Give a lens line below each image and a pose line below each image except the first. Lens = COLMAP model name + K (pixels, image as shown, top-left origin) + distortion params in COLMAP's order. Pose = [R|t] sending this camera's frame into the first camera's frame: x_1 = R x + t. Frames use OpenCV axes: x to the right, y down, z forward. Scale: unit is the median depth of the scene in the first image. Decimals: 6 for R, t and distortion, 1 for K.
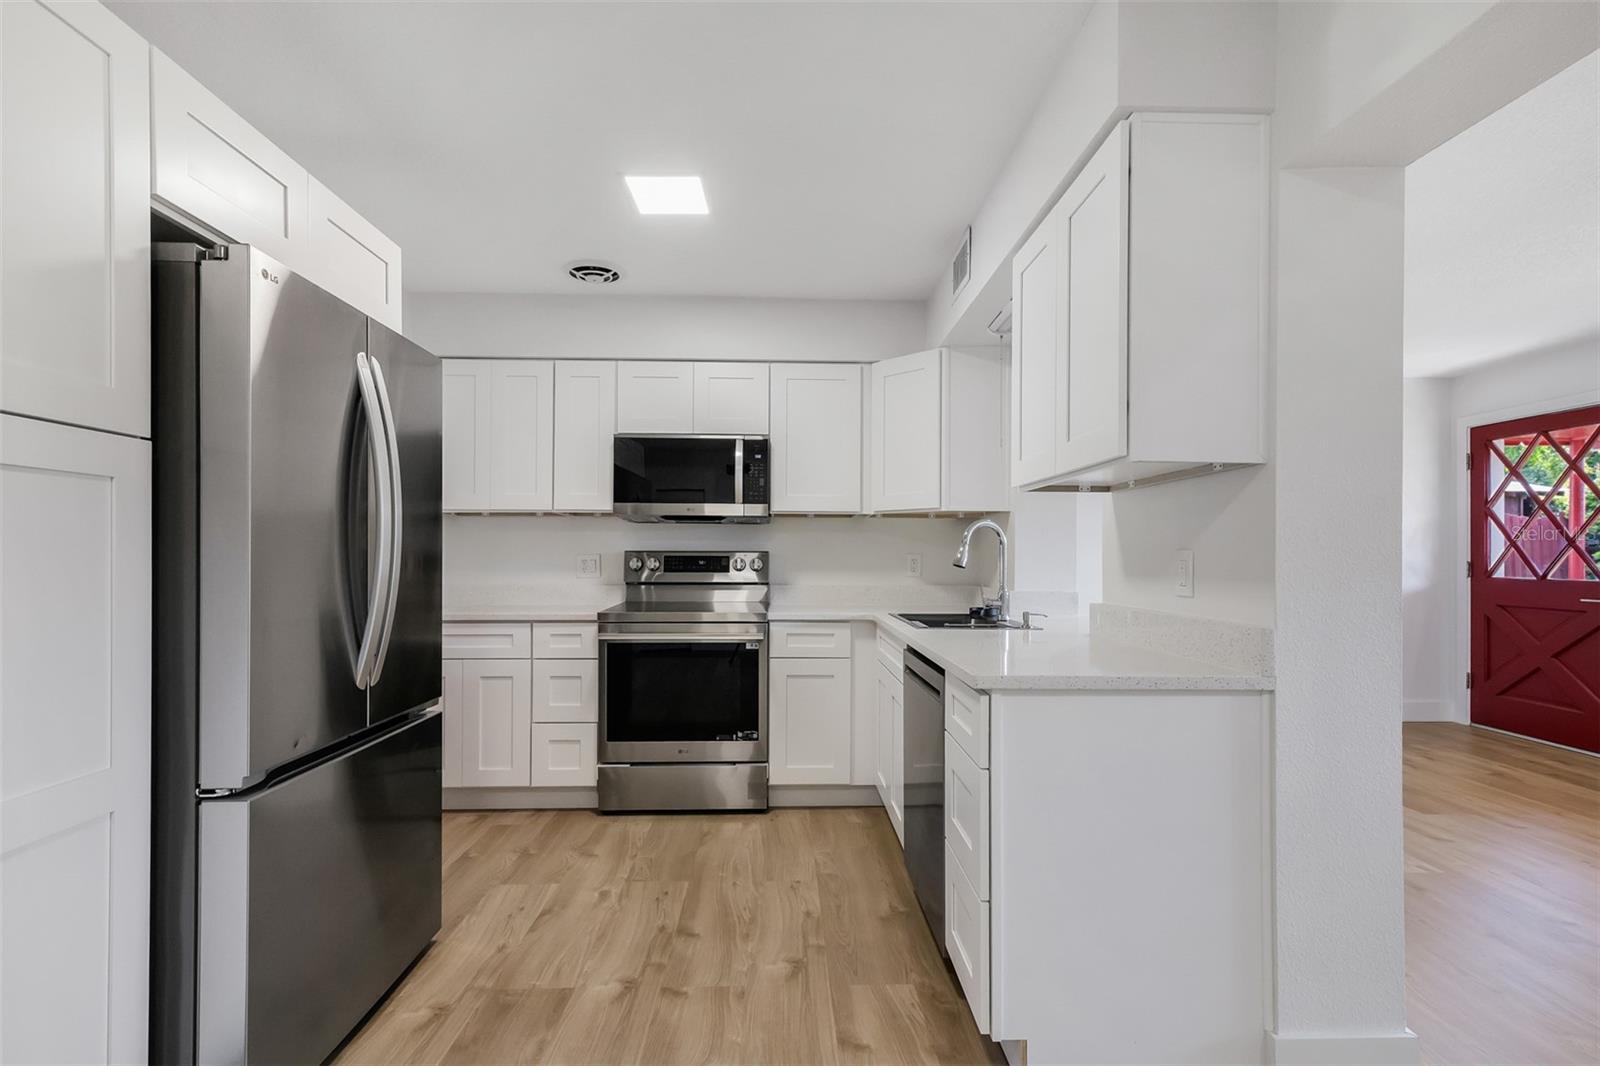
lens RADIAL K [[735.6, 0, 800.6], [0, 735.6, 555.5], [0, 0, 1]] dist [0.015195, -0.000113]
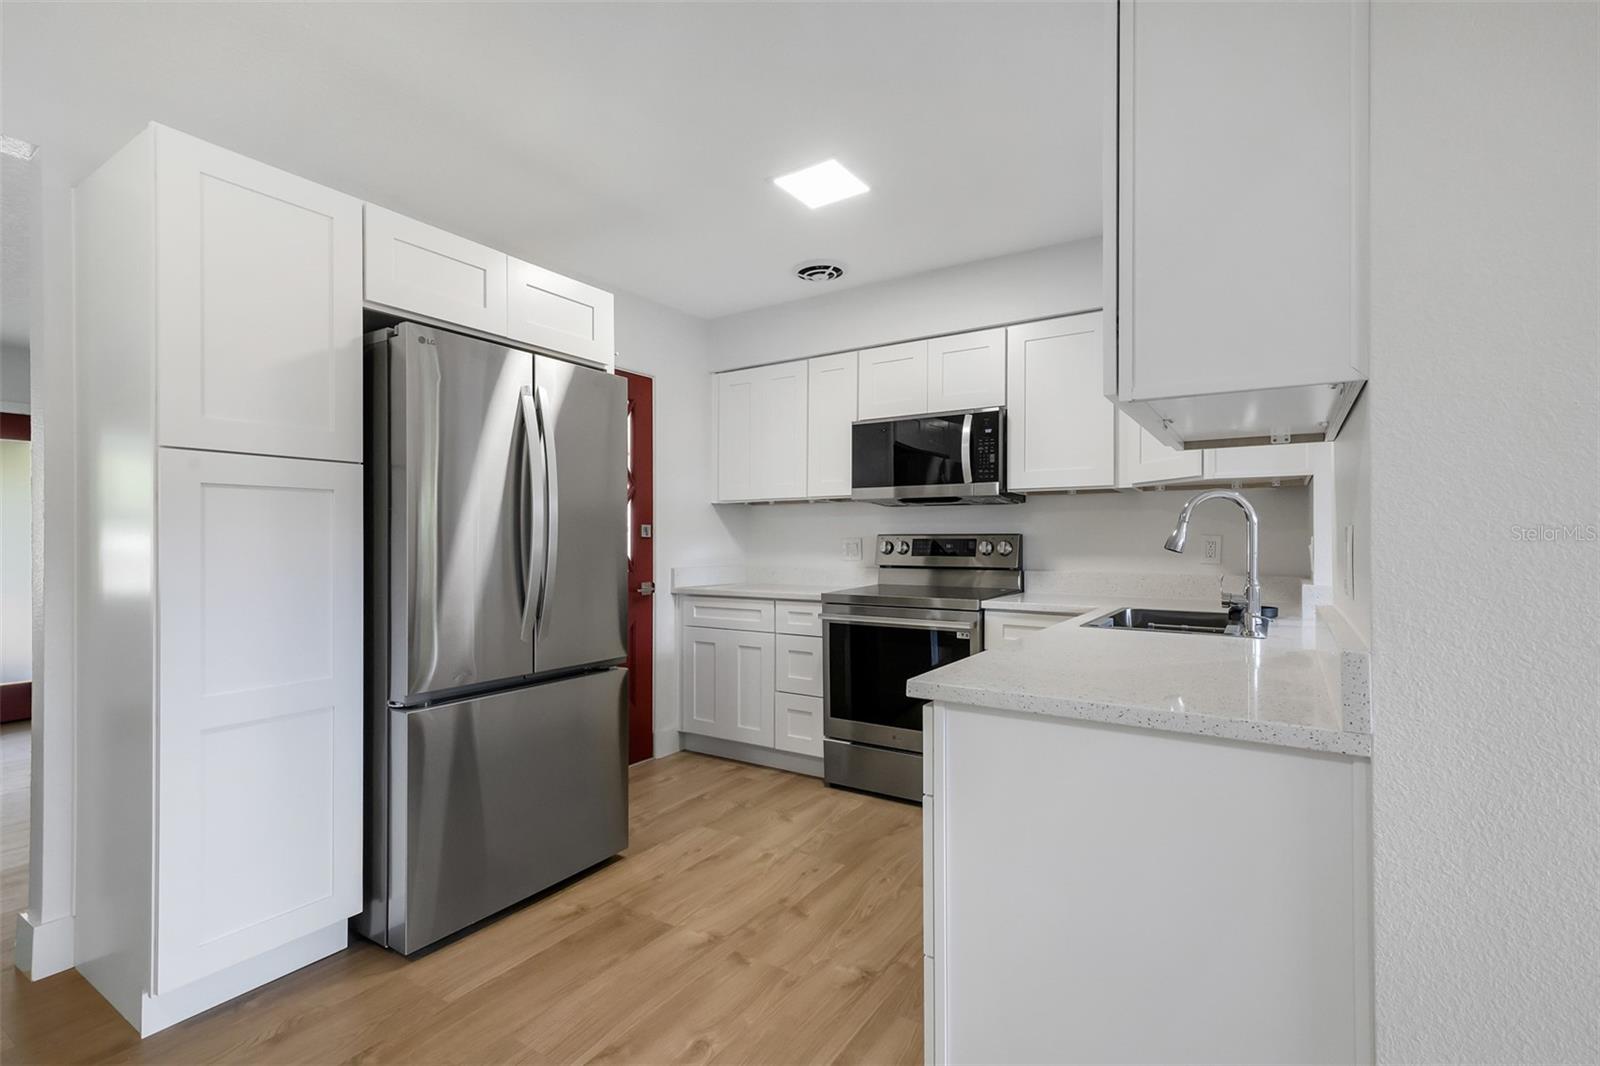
lens RADIAL K [[730.0, 0, 798.1], [0, 730.0, 537.6], [0, 0, 1]] dist [-0.004862, -0.000938]
pose [[0.820331, -0.006900, -0.571847, 0.290960], [0.005336, 0.999976, -0.004411, 0.002417], [0.571864, 0.000568, 0.820348, 0.124752]]
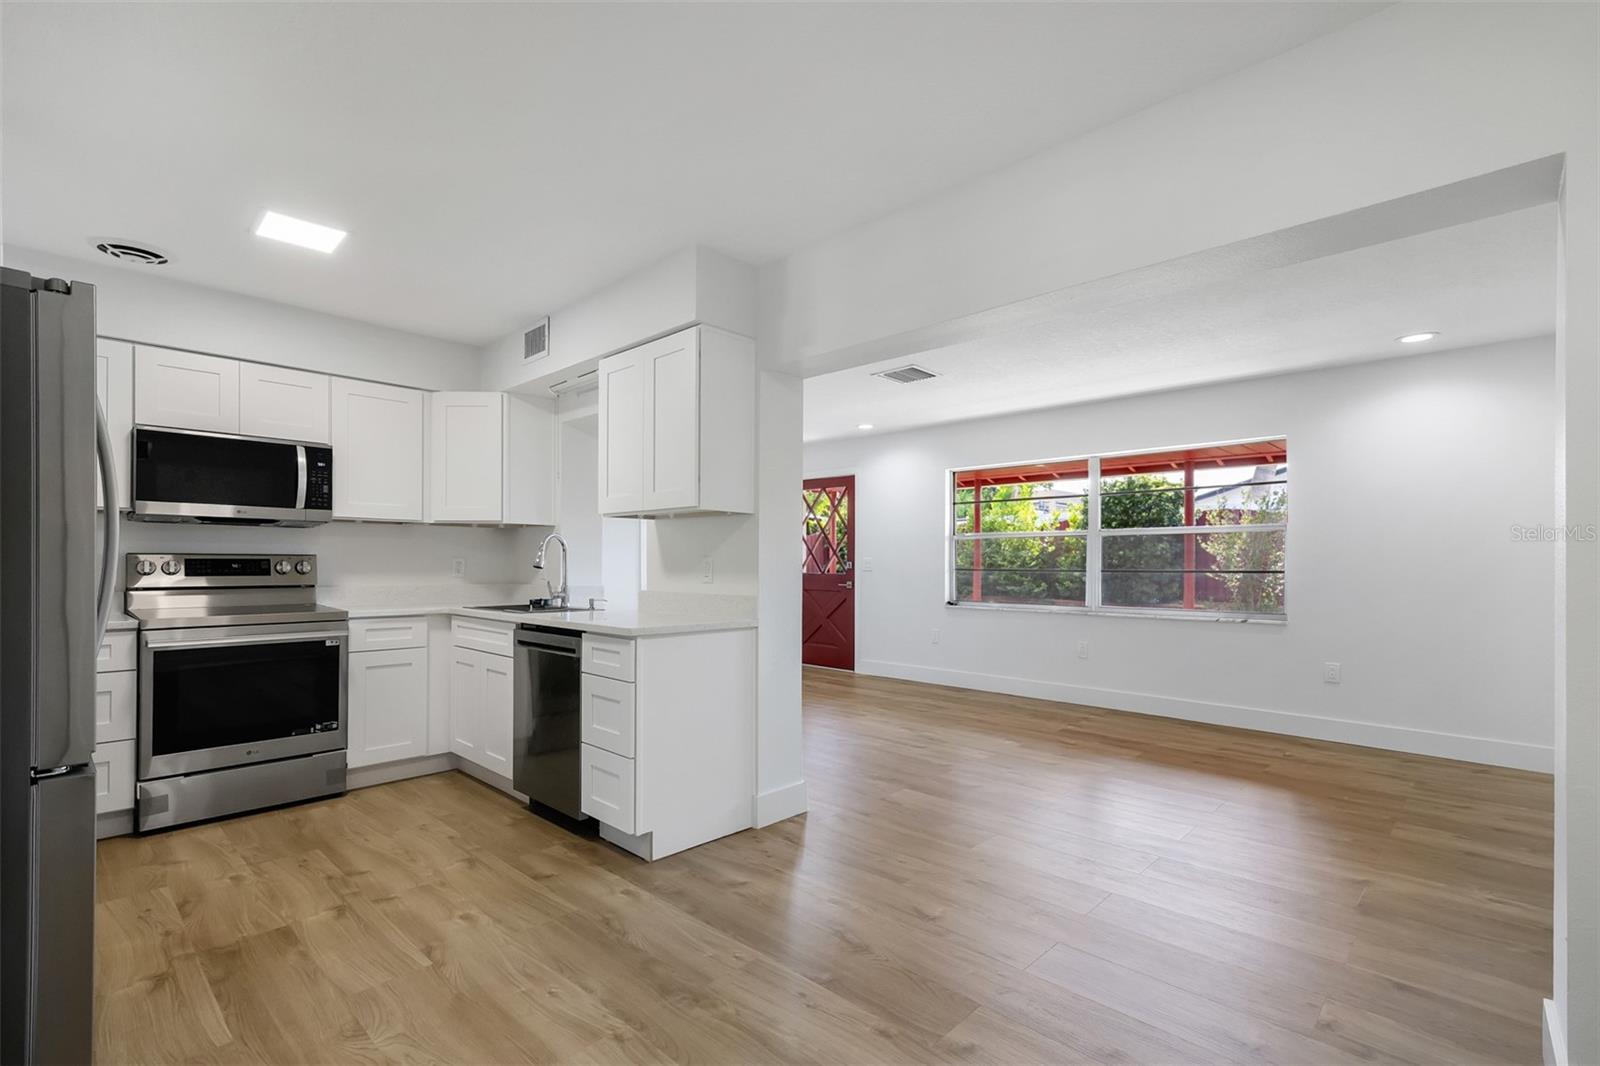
lens RADIAL K [[738.6, 0, 793.8], [0, 738.6, 561.7], [0, 0, 1]] dist [0.015612, -0.000172]
pose [[0.719621, -0.000585, 0.694367, -0.335198], [-0.002742, 0.999989, 0.003684, -0.001547], [-0.694362, -0.004555, 0.719612, -0.252044]]
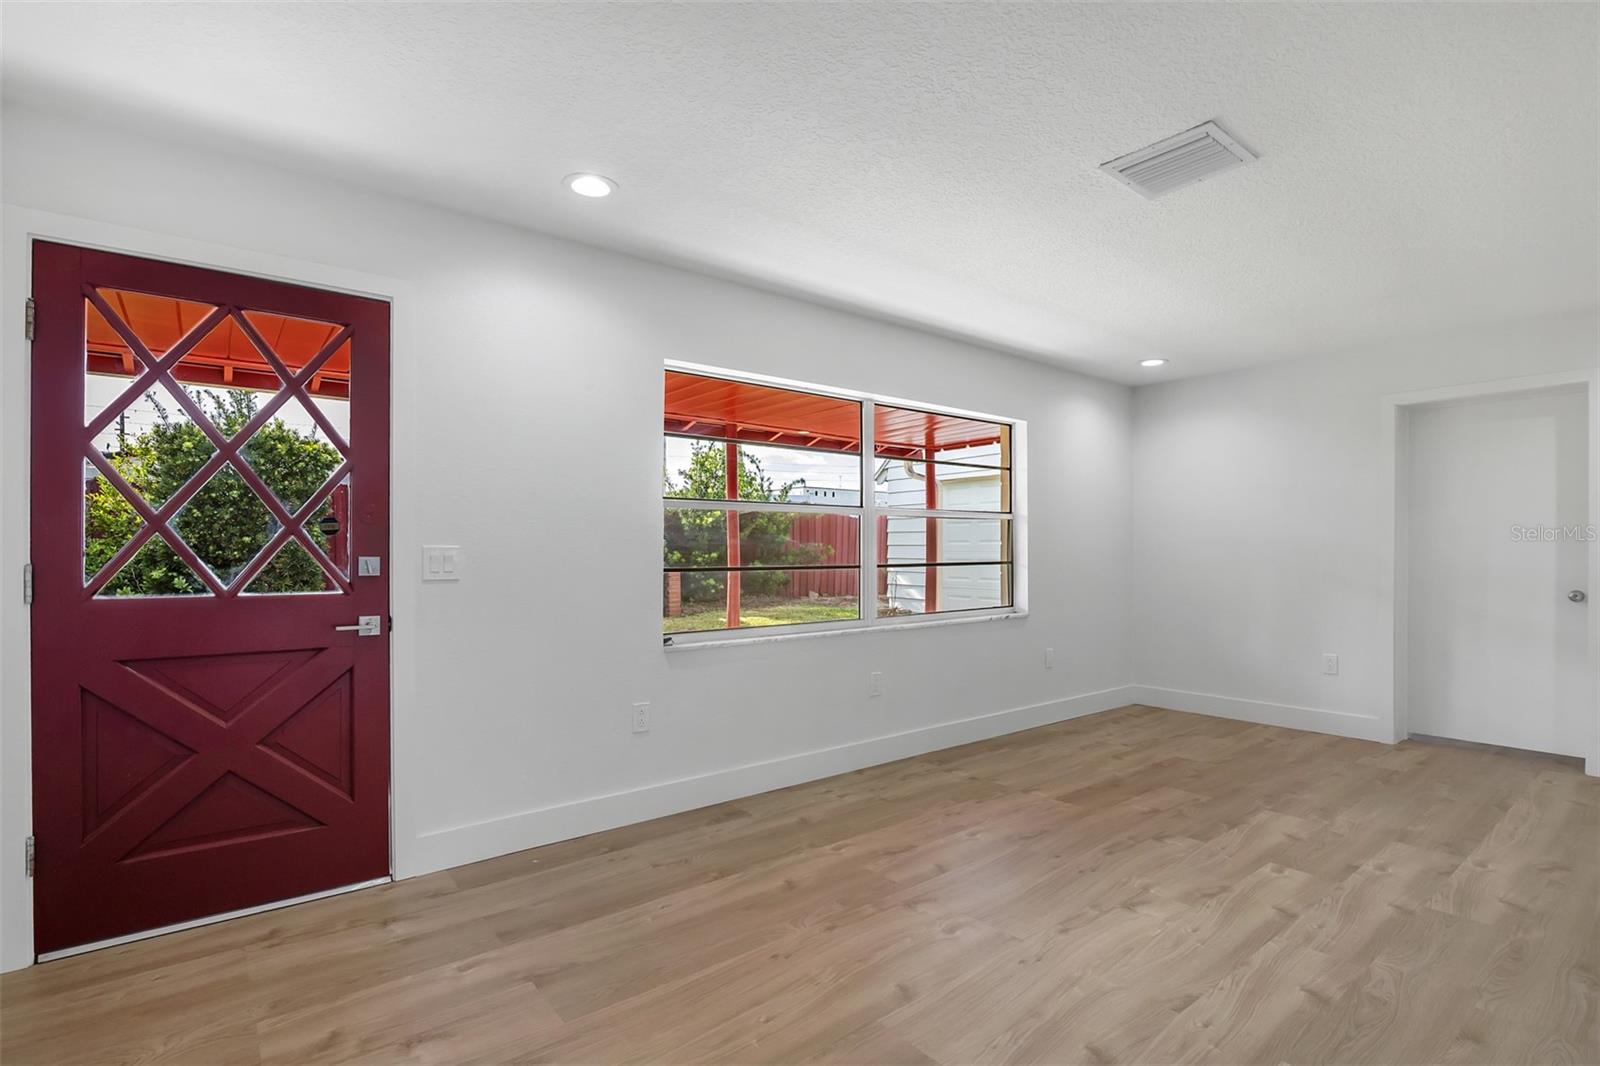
lens RADIAL K [[744.5, 0, 788.5], [0, 744.5, 553.8], [0, 0, 1]] dist [-0.013822, 0.000367]
pose [[-0.592428, -0.001300, 0.805622, 0.497033], [-0.002936, 0.999996, -0.000545, 0.002117], [-0.805618, -0.002688, -0.592429, 1.374200]]
